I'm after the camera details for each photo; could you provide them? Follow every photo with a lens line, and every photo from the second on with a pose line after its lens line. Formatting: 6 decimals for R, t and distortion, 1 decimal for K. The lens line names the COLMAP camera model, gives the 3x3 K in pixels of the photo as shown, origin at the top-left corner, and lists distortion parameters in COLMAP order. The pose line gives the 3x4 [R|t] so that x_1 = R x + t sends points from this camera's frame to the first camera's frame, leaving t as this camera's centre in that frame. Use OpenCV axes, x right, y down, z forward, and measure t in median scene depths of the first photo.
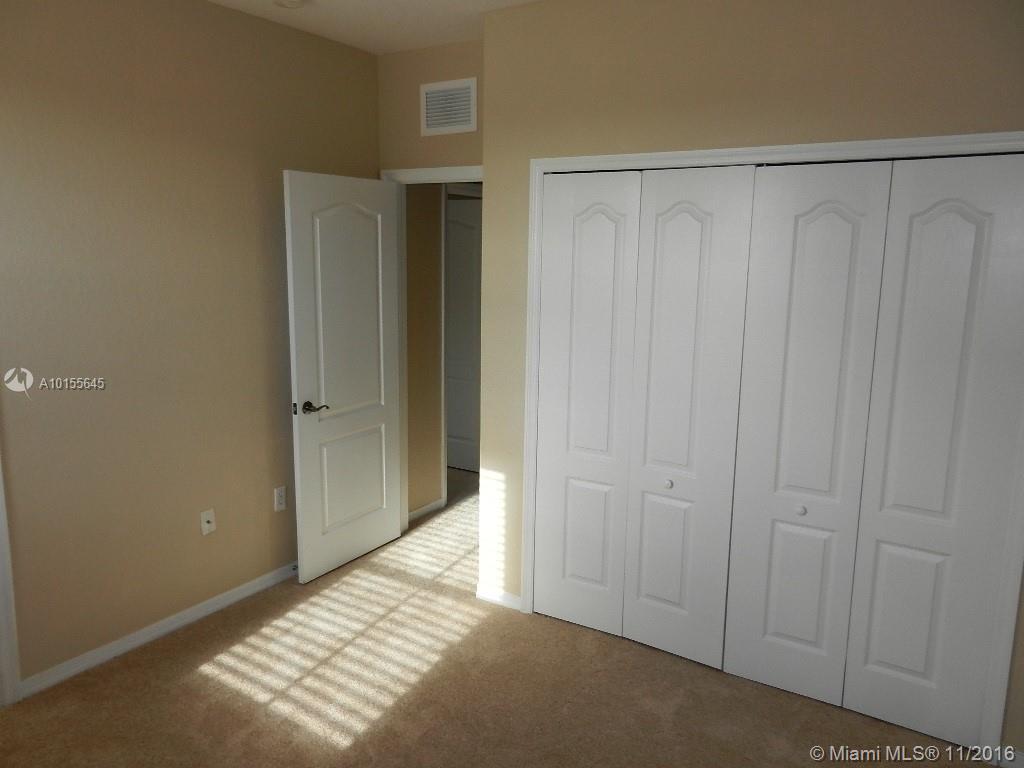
lens RADIAL K [[758.6, 0, 516.0], [0, 758.6, 380.2], [0, 0, 1]] dist [0.008486, 0.005767]
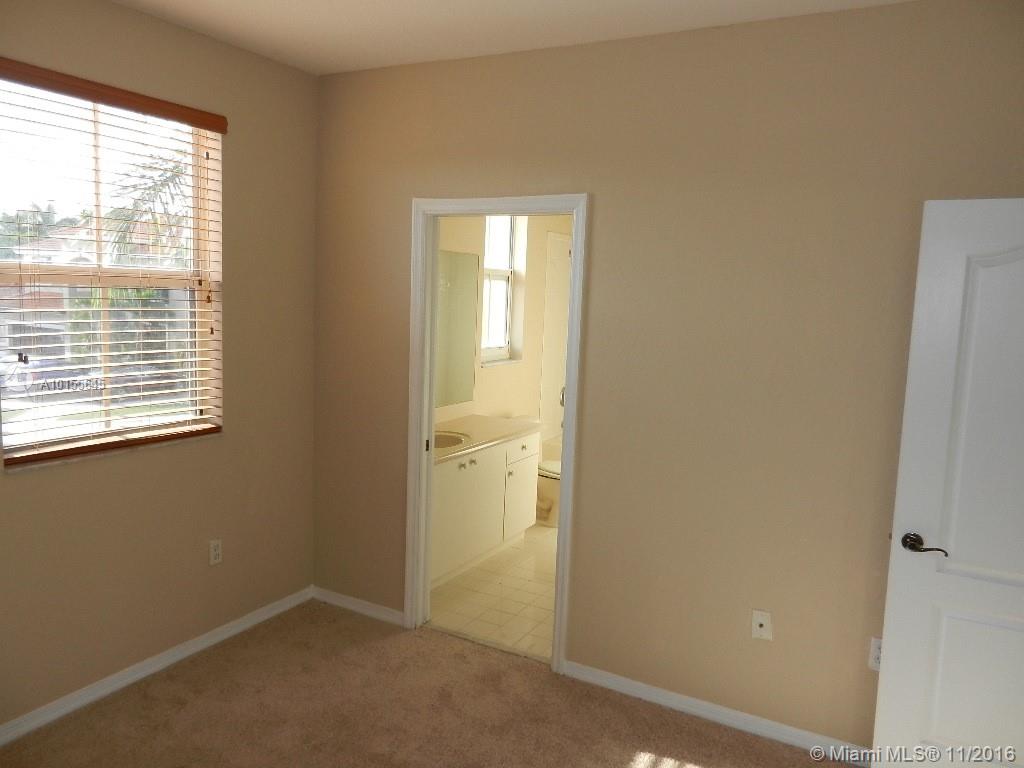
lens RADIAL K [[758.8, 0, 507.5], [0, 758.8, 380.0], [0, 0, 1]] dist [0.005023, 0.005361]
pose [[0.055642, 0.105415, -0.992870, 0.384638], [-0.208246, 0.973767, 0.091716, -0.097406], [0.976492, 0.201658, 0.076135, 0.593949]]
